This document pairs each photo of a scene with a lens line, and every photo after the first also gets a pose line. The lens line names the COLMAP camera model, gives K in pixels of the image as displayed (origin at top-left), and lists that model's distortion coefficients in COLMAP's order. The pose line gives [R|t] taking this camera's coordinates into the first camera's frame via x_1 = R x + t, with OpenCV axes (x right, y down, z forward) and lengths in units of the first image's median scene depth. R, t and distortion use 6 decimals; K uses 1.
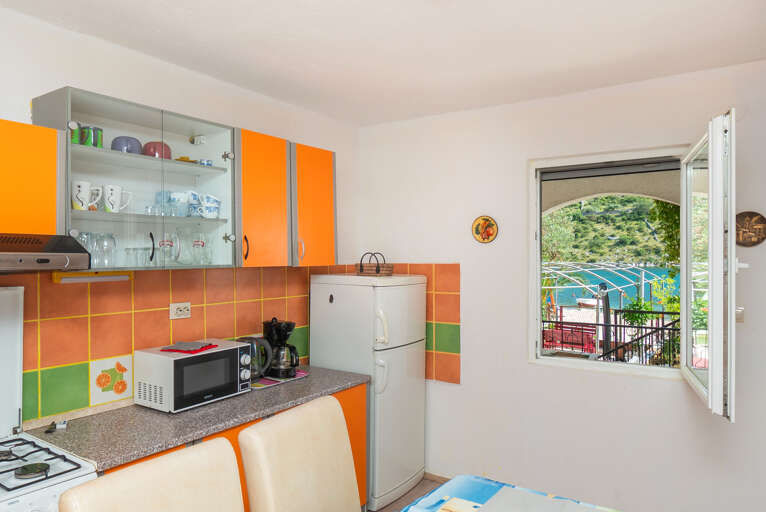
lens RADIAL K [[527.1, 0, 383.0], [0, 527.1, 256.0], [0, 0, 1]] dist [-0.004778, -0.002799]
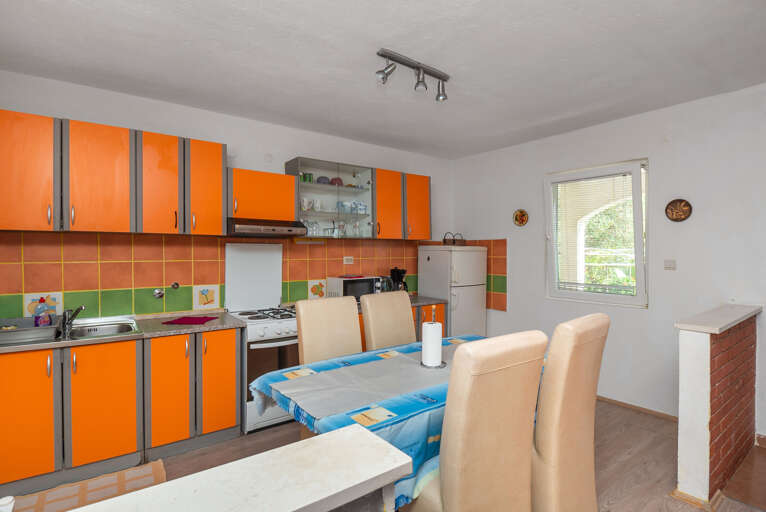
lens RADIAL K [[379.3, 0, 383.0], [0, 379.3, 256.0], [0, 0, 1]] dist [0.002873, 0.000433]
pose [[0.947115, 0.005778, -0.320843, 0.214954], [-0.000105, 0.999843, 0.017698, 0.062683], [0.320896, -0.016728, 0.946967, -0.347972]]
